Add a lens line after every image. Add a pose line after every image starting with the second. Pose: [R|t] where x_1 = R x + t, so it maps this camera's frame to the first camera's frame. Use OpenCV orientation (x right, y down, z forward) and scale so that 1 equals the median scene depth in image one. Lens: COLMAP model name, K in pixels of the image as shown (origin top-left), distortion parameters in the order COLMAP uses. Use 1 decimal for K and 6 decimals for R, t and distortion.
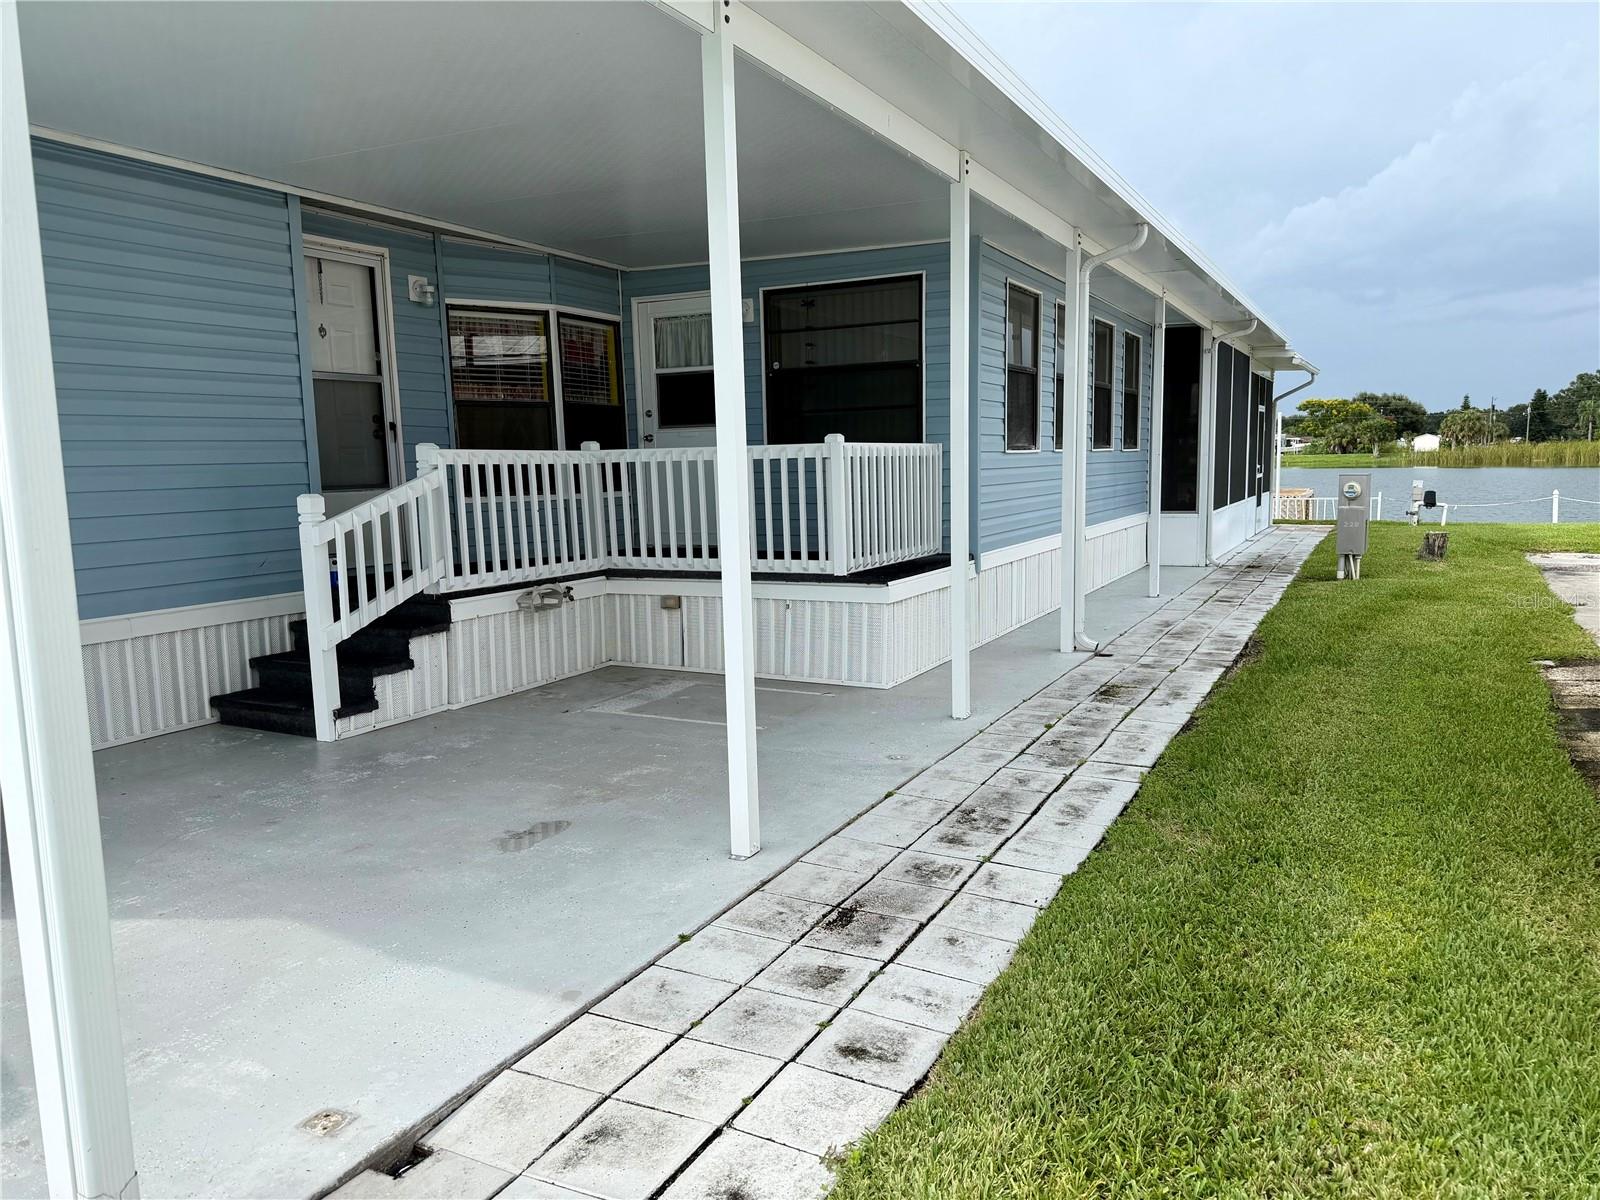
lens RADIAL K [[1117.7, 0, 814.9], [0, 1117.7, 609.2], [0, 0, 1]] dist [0.024910, -0.016807]
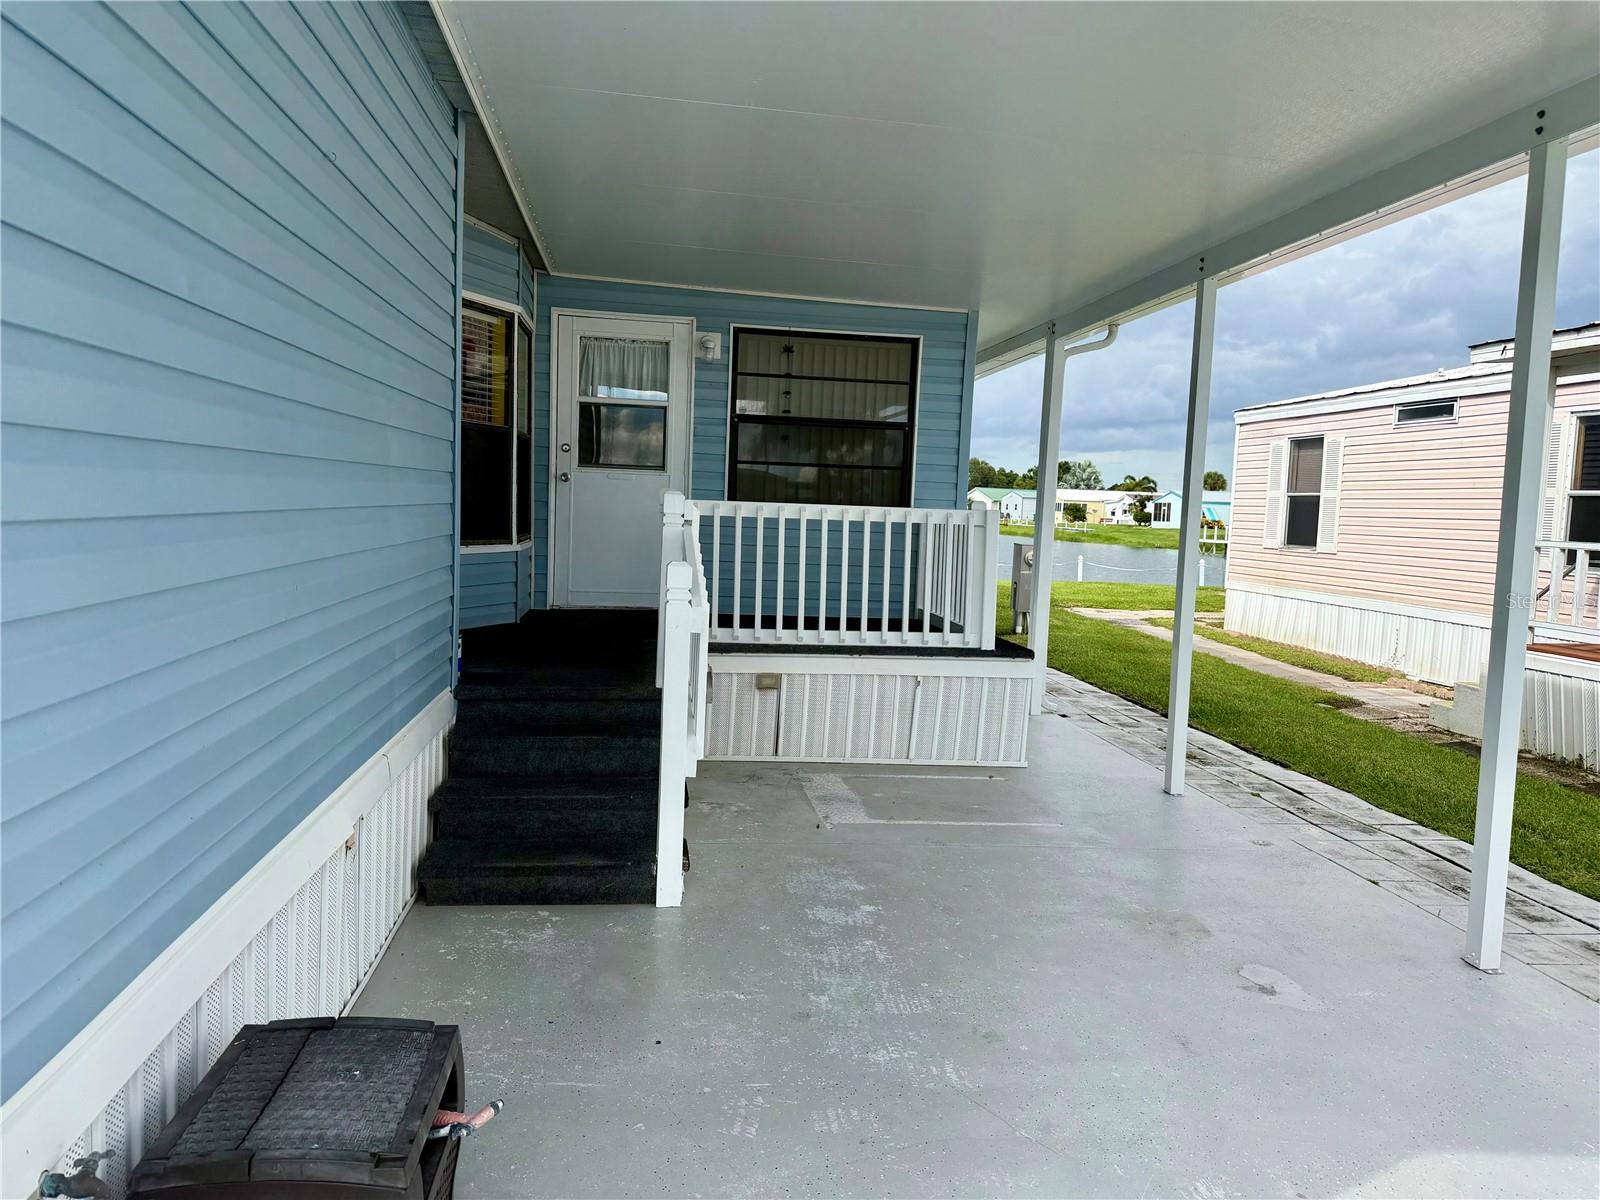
lens RADIAL K [[1117.7, 0, 794.2], [0, 1117.7, 590.6], [0, 0, 1]] dist [0.024910, -0.016807]
pose [[0.826283, 0.012515, 0.563117, -0.605032], [0.015842, 0.998841, -0.045444, -0.037210], [-0.563033, 0.046470, 0.825127, 0.288825]]
